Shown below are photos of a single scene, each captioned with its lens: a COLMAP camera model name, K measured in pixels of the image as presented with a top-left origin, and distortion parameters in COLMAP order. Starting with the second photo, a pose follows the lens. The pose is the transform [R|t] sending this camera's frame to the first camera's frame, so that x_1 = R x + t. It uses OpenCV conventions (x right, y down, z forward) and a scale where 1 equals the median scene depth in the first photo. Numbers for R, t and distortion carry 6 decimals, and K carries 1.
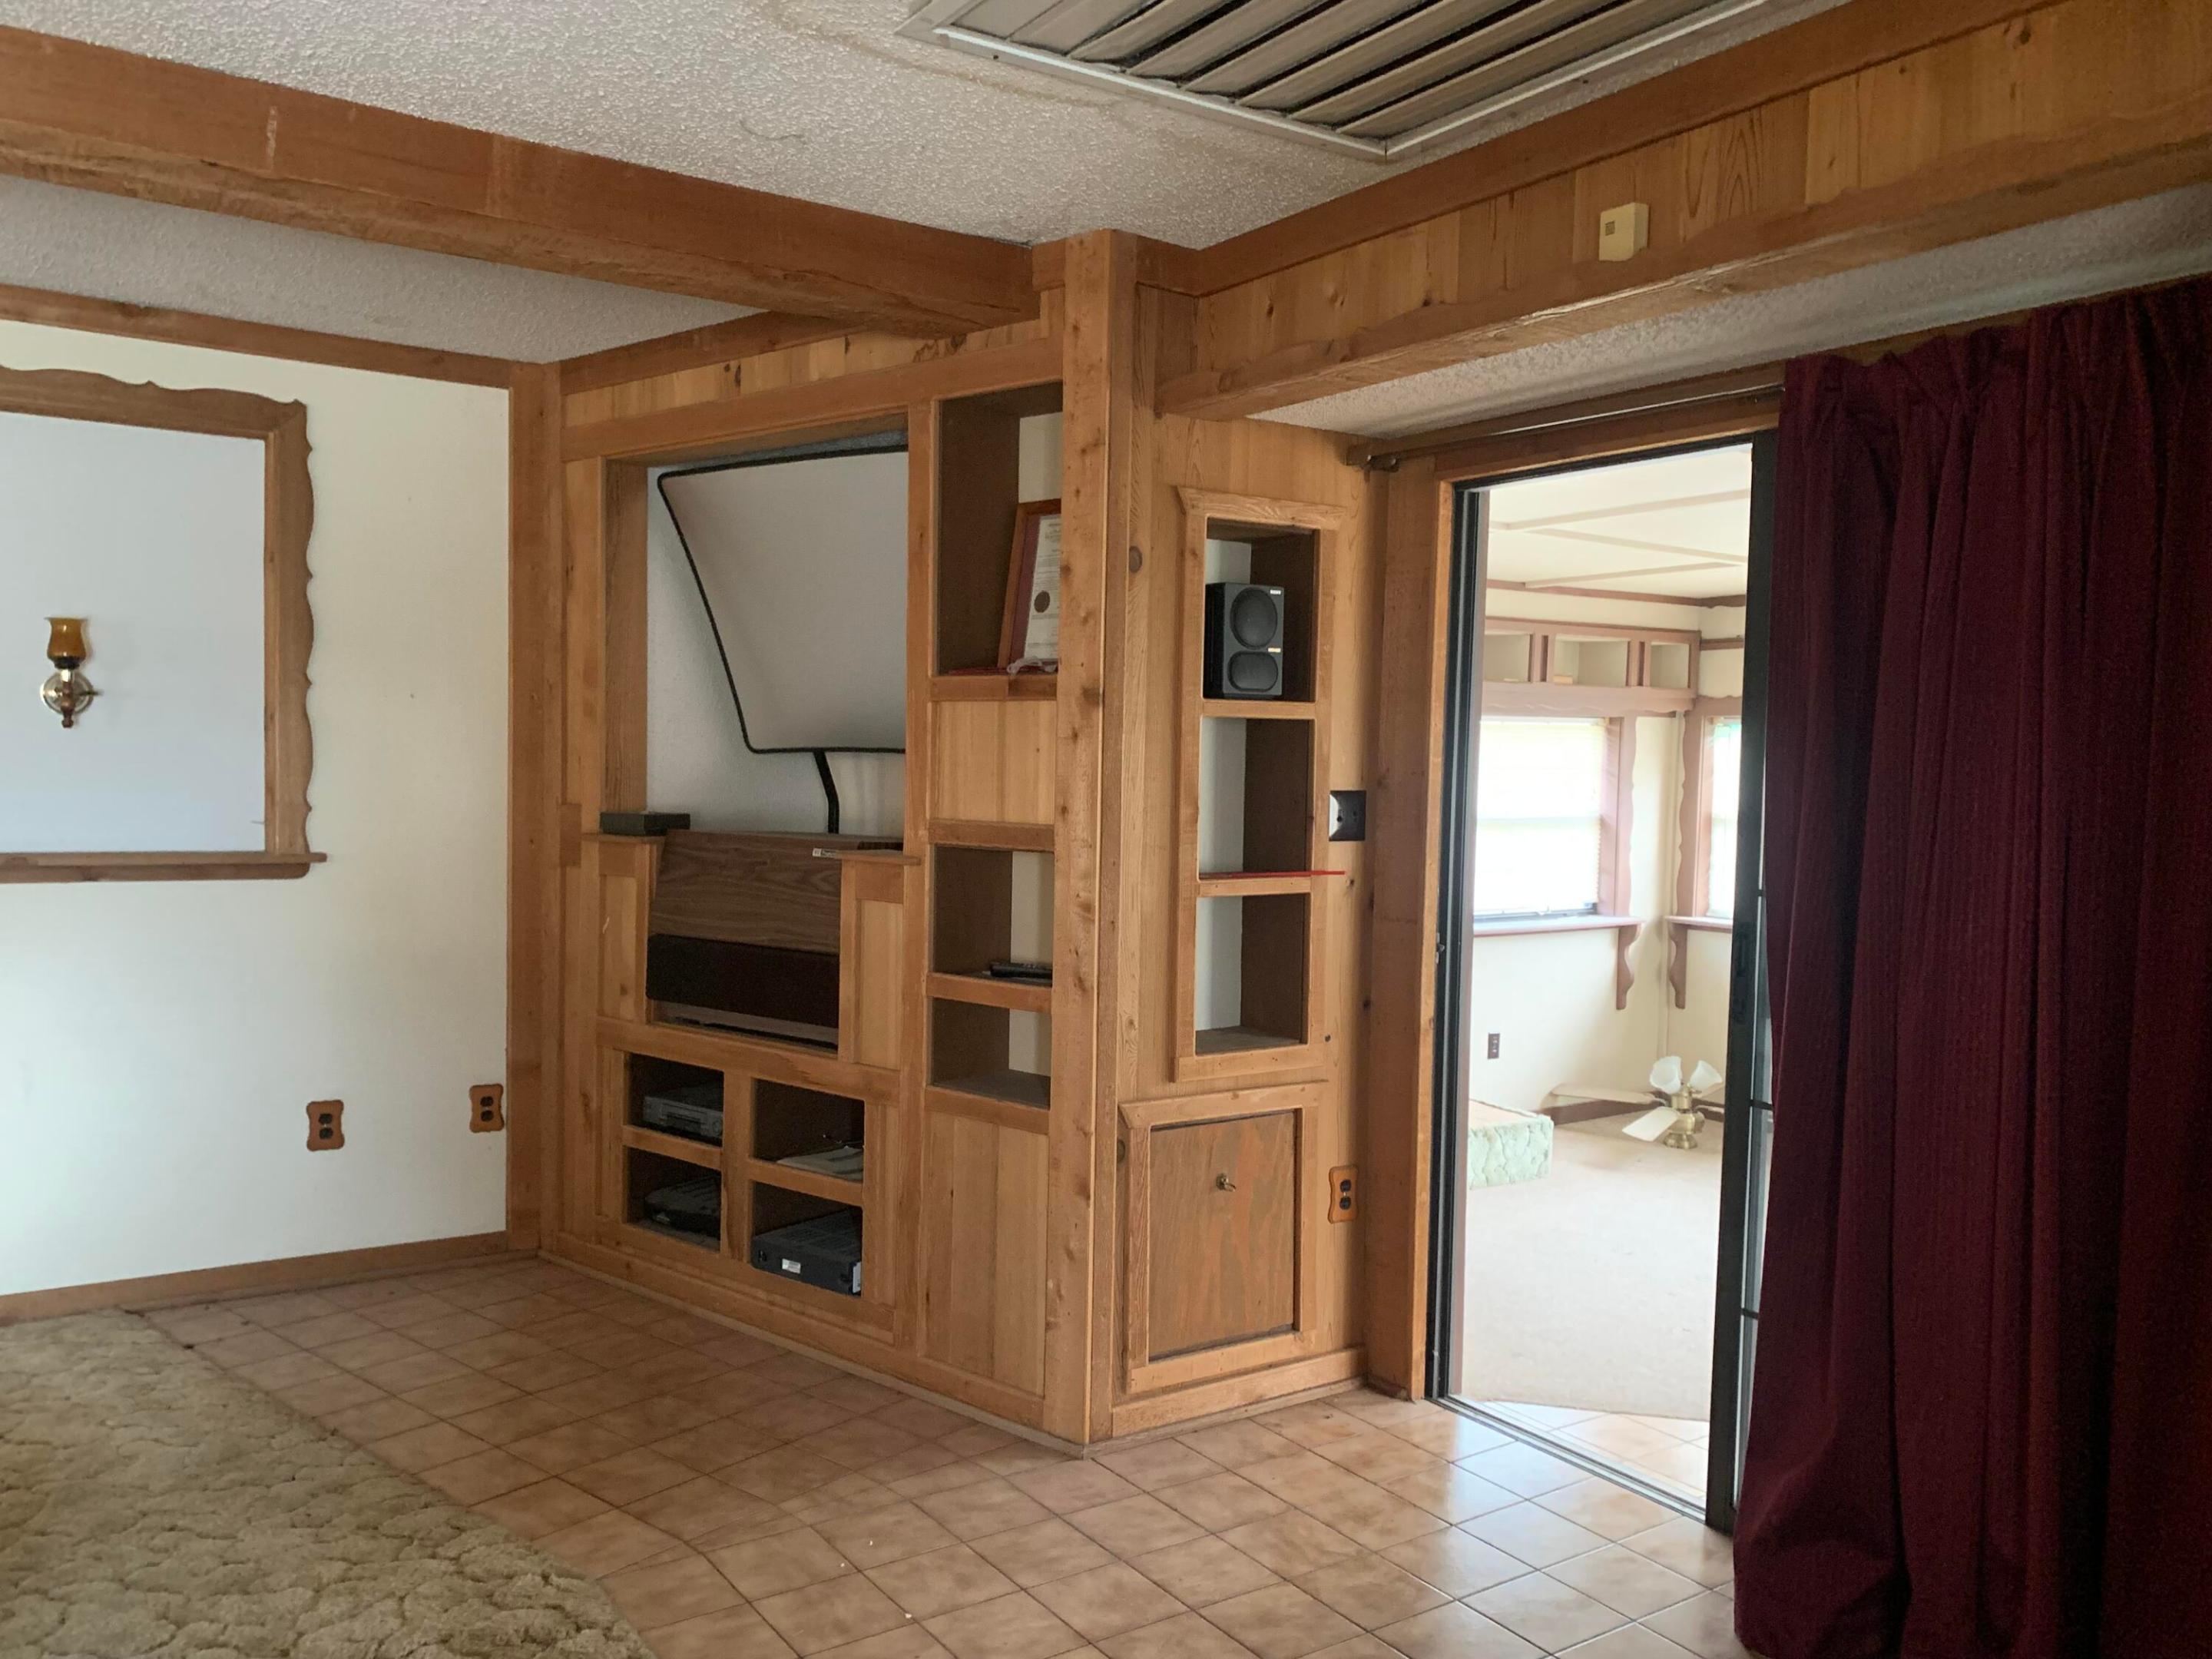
lens RADIAL K [[1678.9, 0, 1090.8], [0, 1678.9, 849.8], [0, 0, 1]] dist [0.031250, -0.031705]
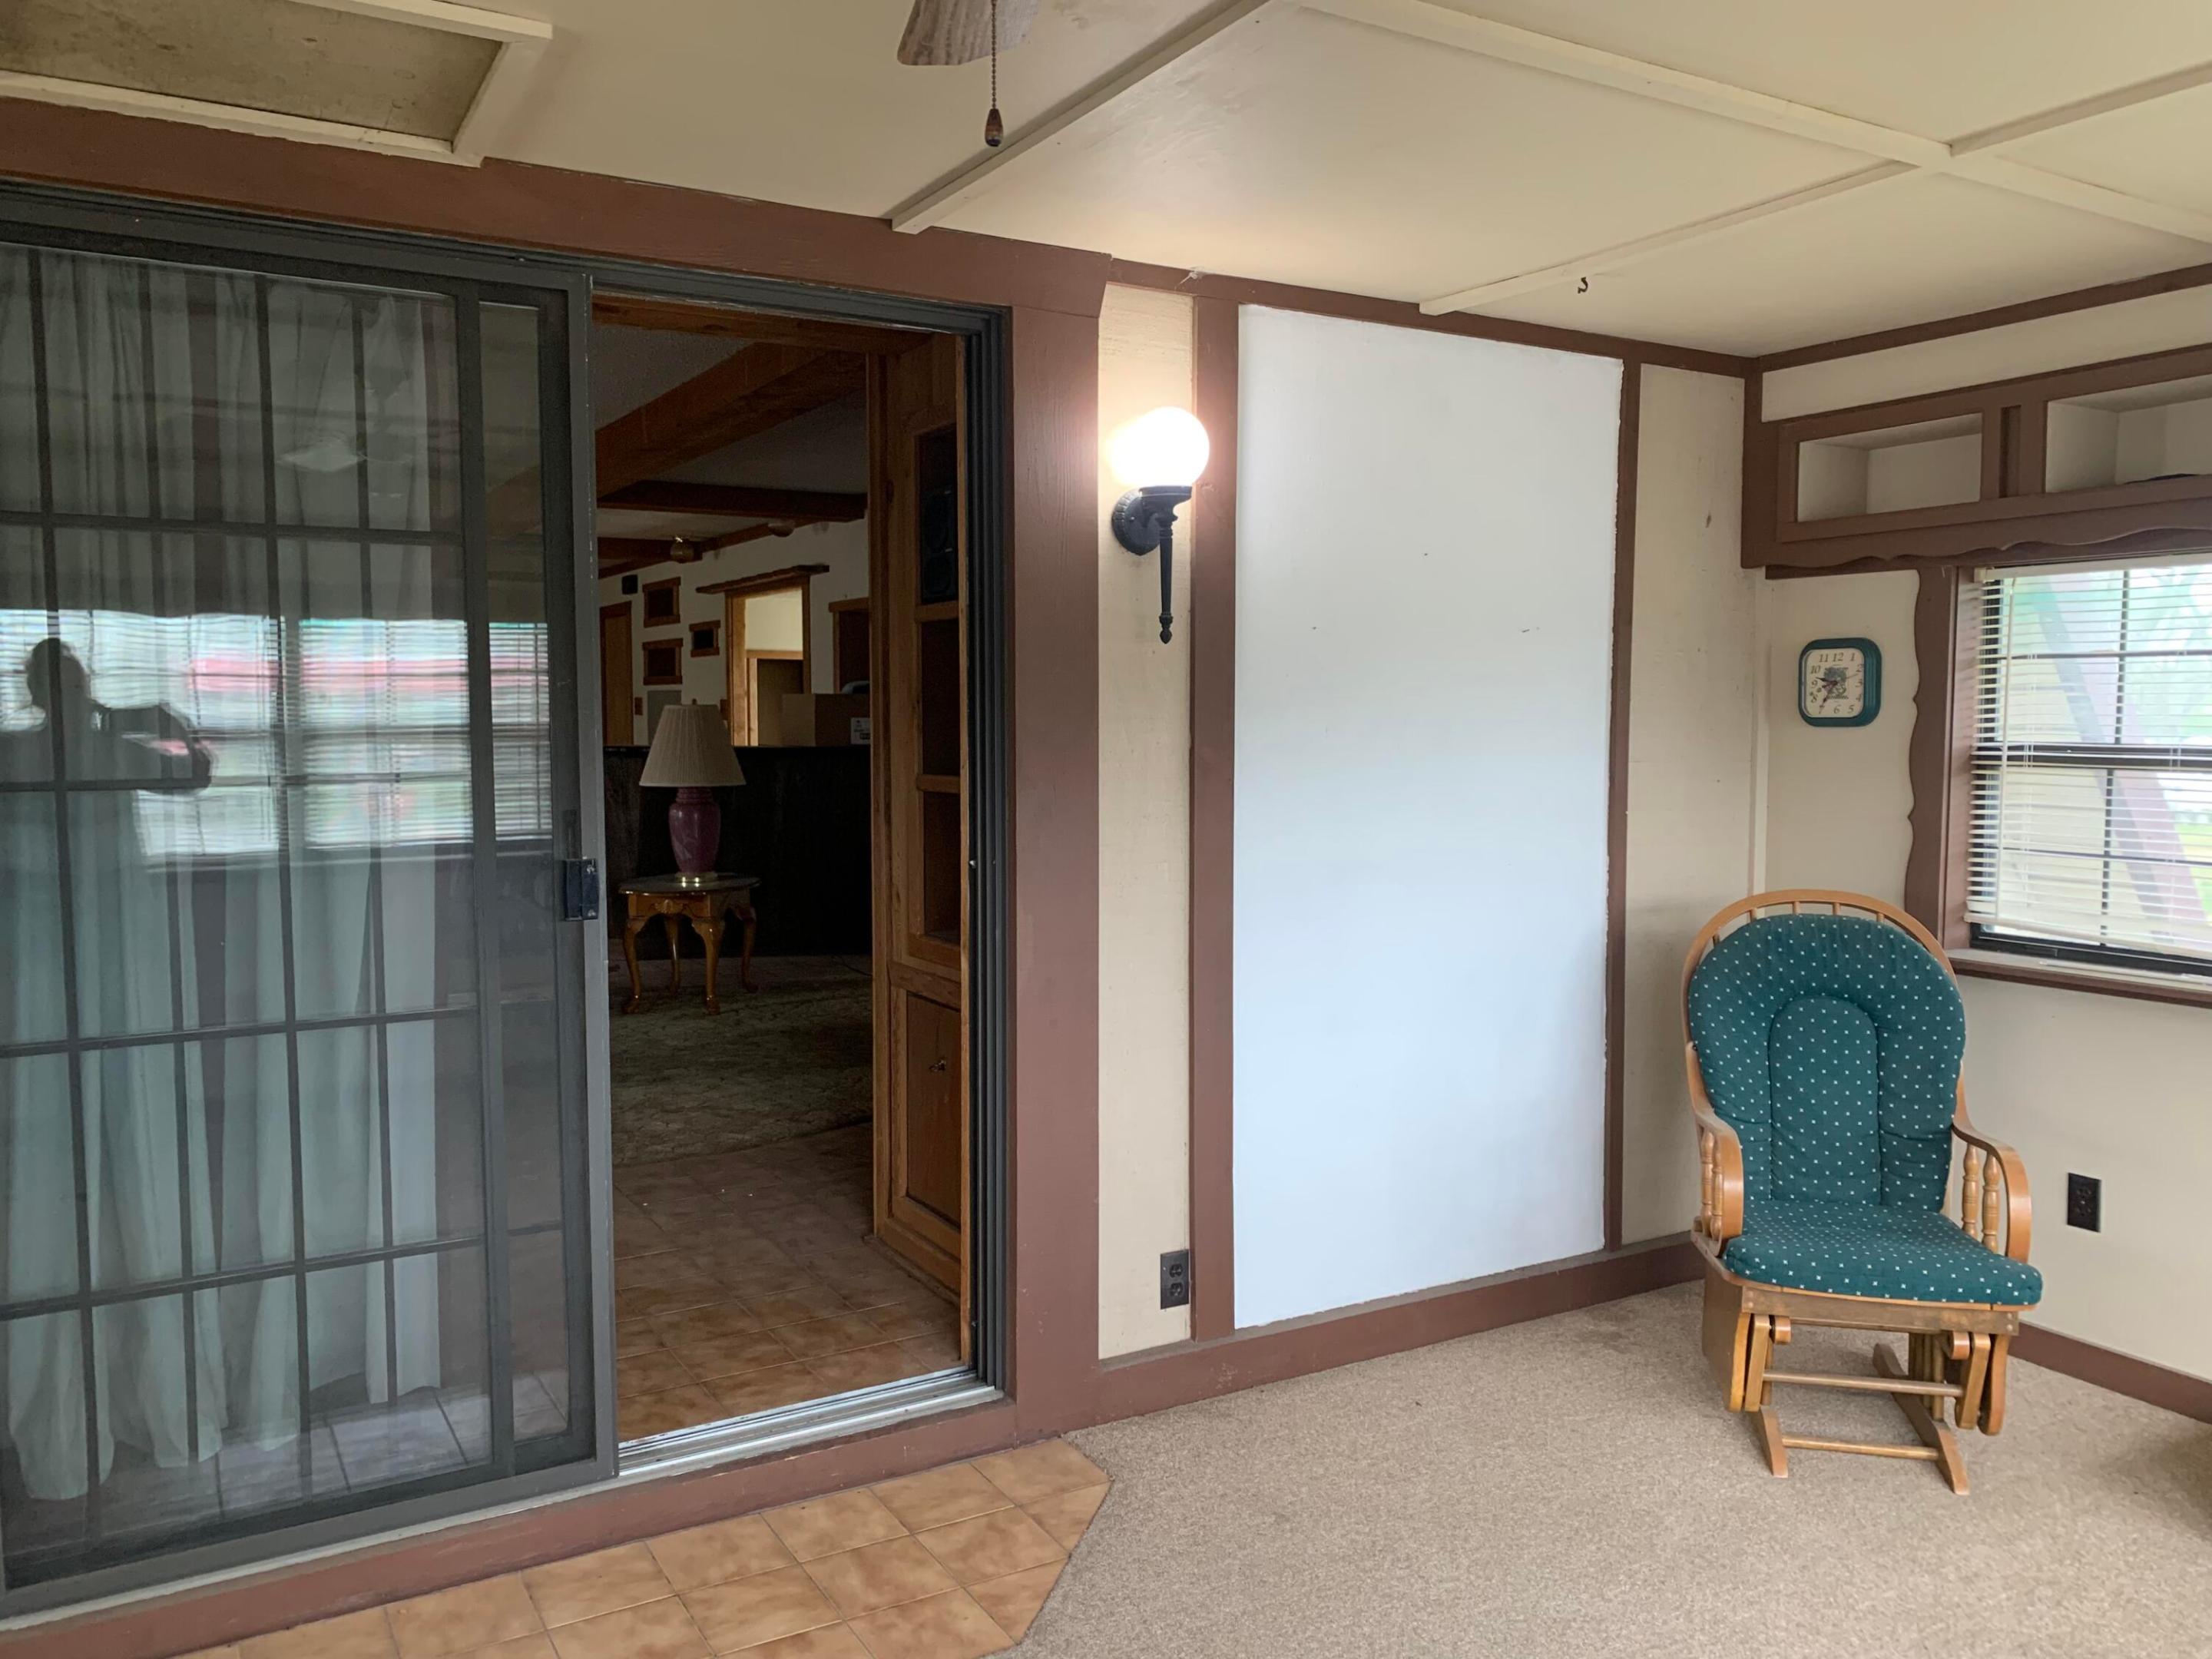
lens RADIAL K [[1678.9, 0, 1122.6], [0, 1678.9, 826.8], [0, 0, 1]] dist [0.031250, -0.031705]
pose [[-0.049409, 0.057275, -0.997135, 1.088100], [-0.045028, 0.997212, 0.059511, -0.023505], [0.997763, 0.047839, -0.046693, 1.114740]]
